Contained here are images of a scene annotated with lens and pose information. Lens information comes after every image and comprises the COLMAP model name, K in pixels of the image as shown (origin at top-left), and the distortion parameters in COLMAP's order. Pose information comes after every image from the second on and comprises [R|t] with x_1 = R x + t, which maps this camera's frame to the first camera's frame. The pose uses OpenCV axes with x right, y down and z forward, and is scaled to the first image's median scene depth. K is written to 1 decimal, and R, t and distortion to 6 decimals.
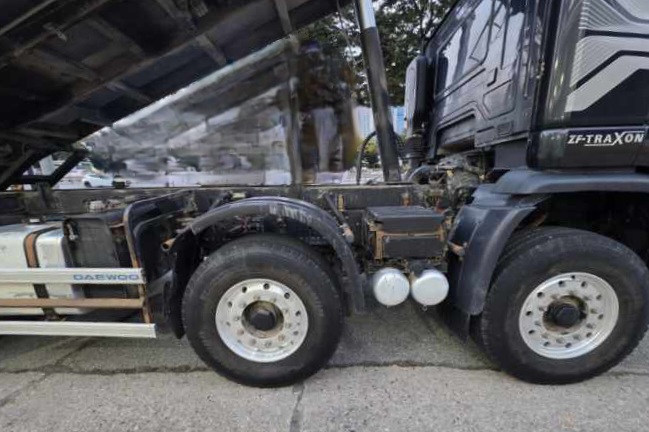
lens RADIAL K [[283.5, 0, 322.0], [0, 283.5, 215.0], [0, 0, 1]] dist [0.002920, -0.000298]
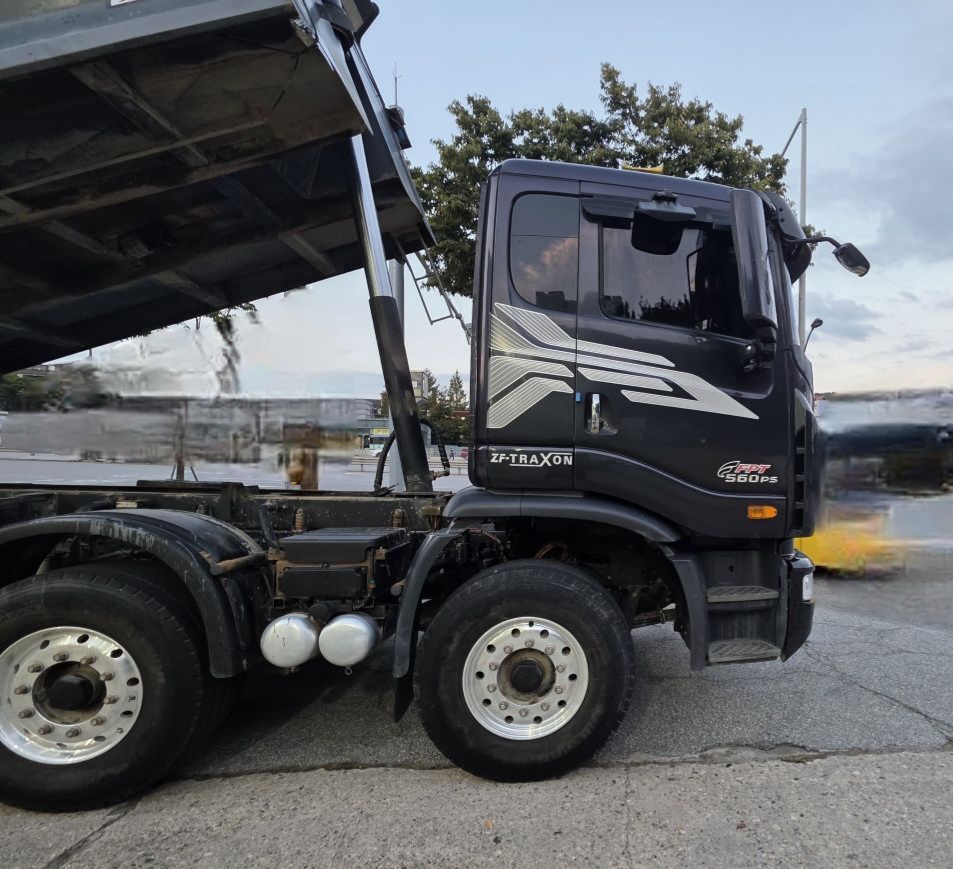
lens RADIAL K [[444.3, 0, 476.8], [0, 444.3, 436.5], [0, 0, 1]] dist [0.005559, -0.001405]
pose [[0.984431, 0.062459, 0.164298, 0.516984], [-0.024701, 0.974618, -0.222509, -0.014543], [-0.174026, 0.214987, 0.960987, -0.319104]]
